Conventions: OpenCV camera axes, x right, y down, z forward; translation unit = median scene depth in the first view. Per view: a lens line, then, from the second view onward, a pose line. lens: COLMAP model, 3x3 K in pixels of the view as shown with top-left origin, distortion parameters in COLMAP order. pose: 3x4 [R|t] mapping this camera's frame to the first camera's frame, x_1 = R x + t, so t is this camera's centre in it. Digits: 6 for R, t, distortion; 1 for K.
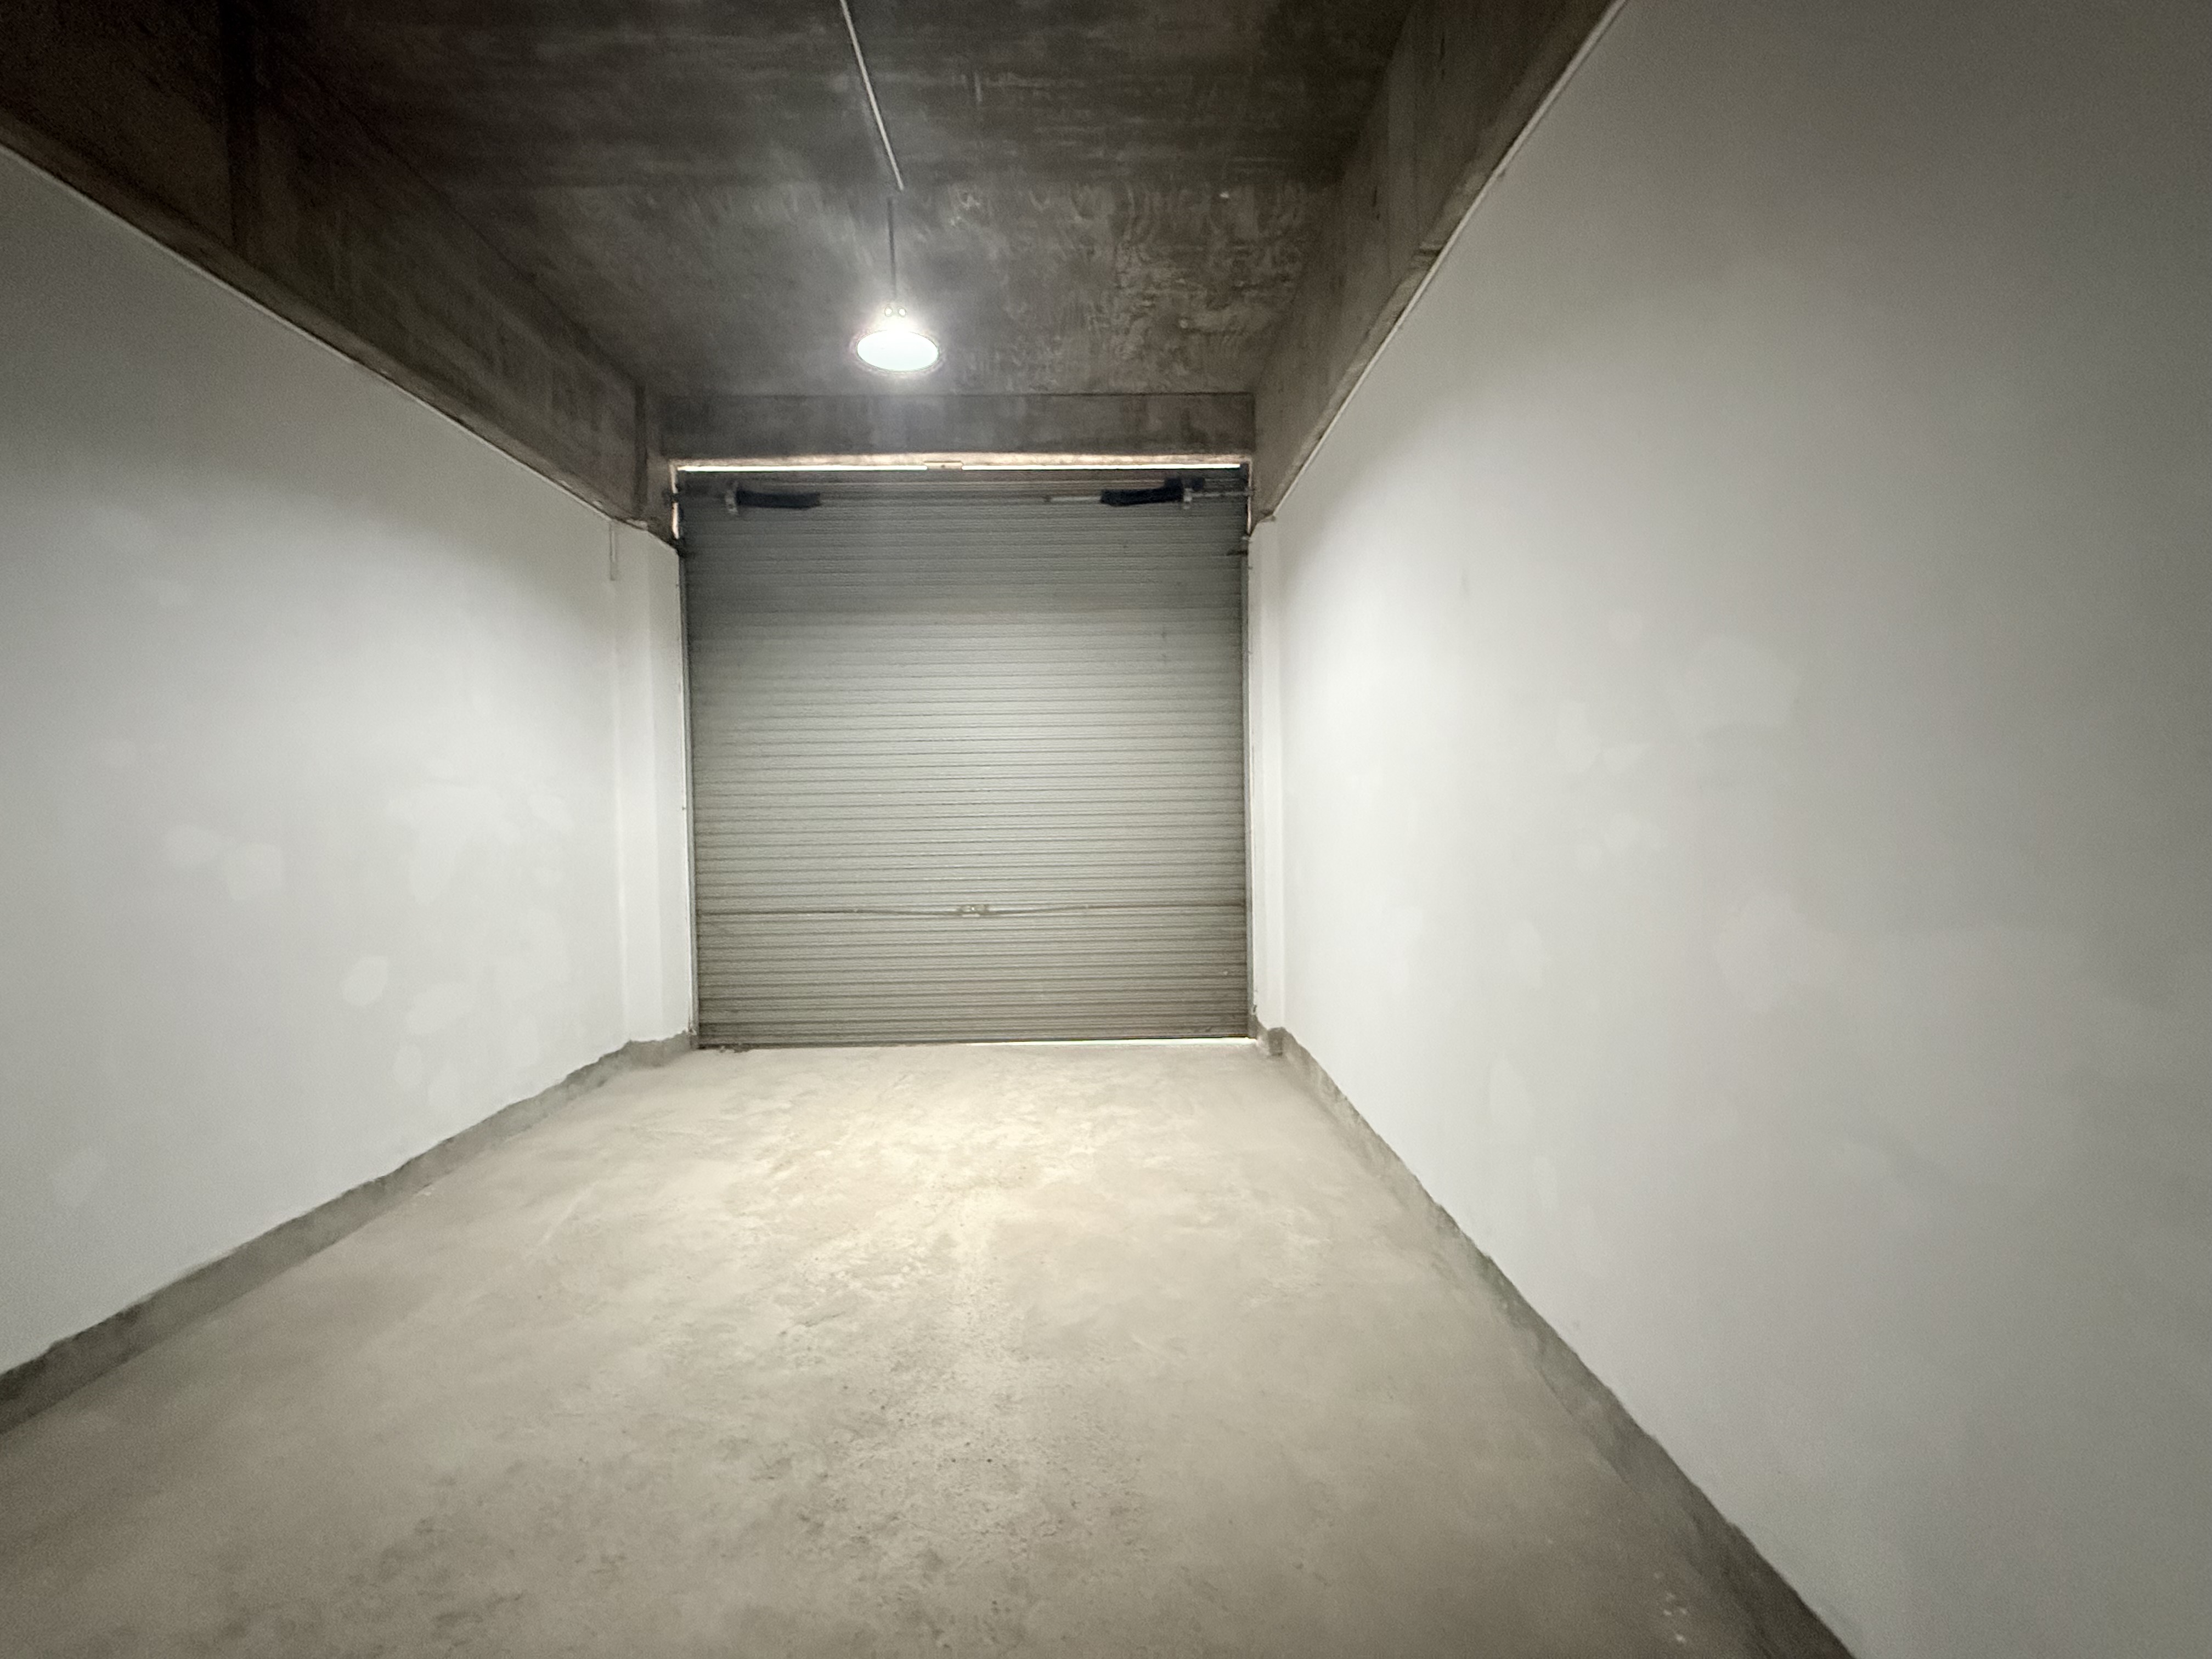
lens RADIAL K [[892.5, 0, 1114.8], [0, 892.5, 825.5], [0, 0, 1]] dist [-0.001159, 0.000573]
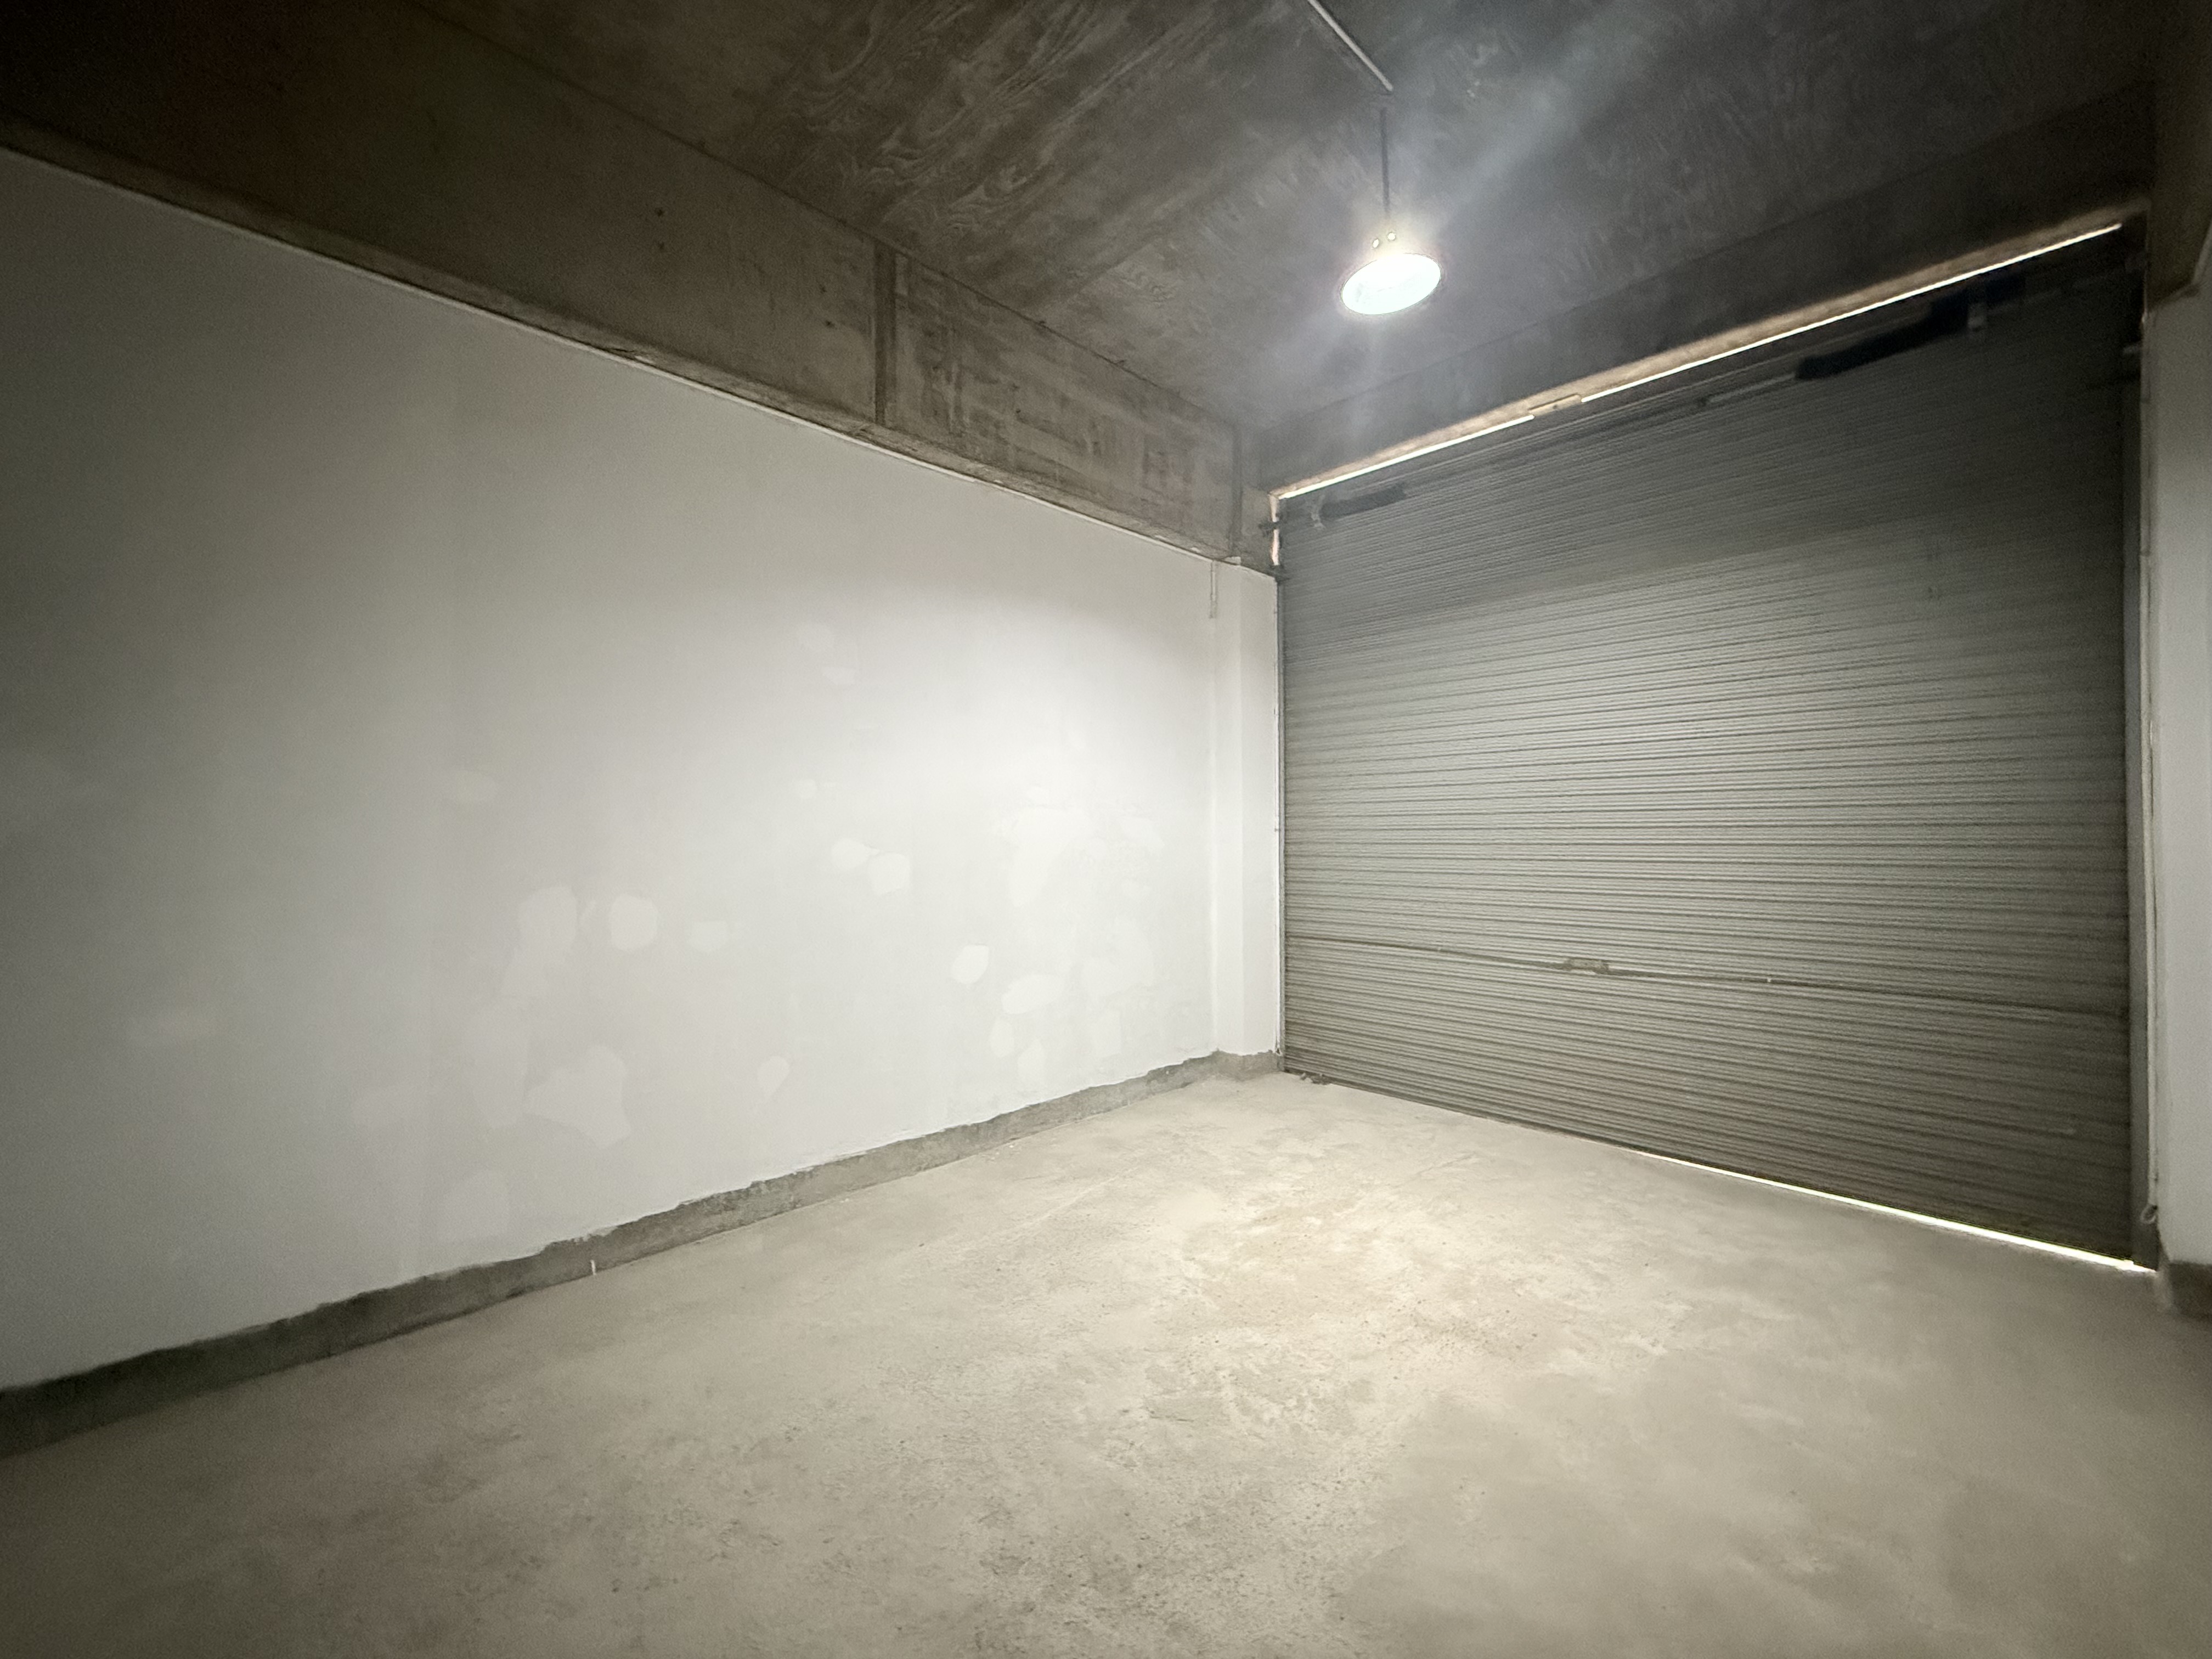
lens RADIAL K [[892.5, 0, 1102.2], [0, 892.5, 827.6], [0, 0, 1]] dist [-0.001159, 0.000573]
pose [[0.673159, 0.007076, -0.739464, 0.162904], [-0.023574, 0.999651, -0.011894, -0.006639], [0.739122, 0.025439, 0.673091, 0.210197]]
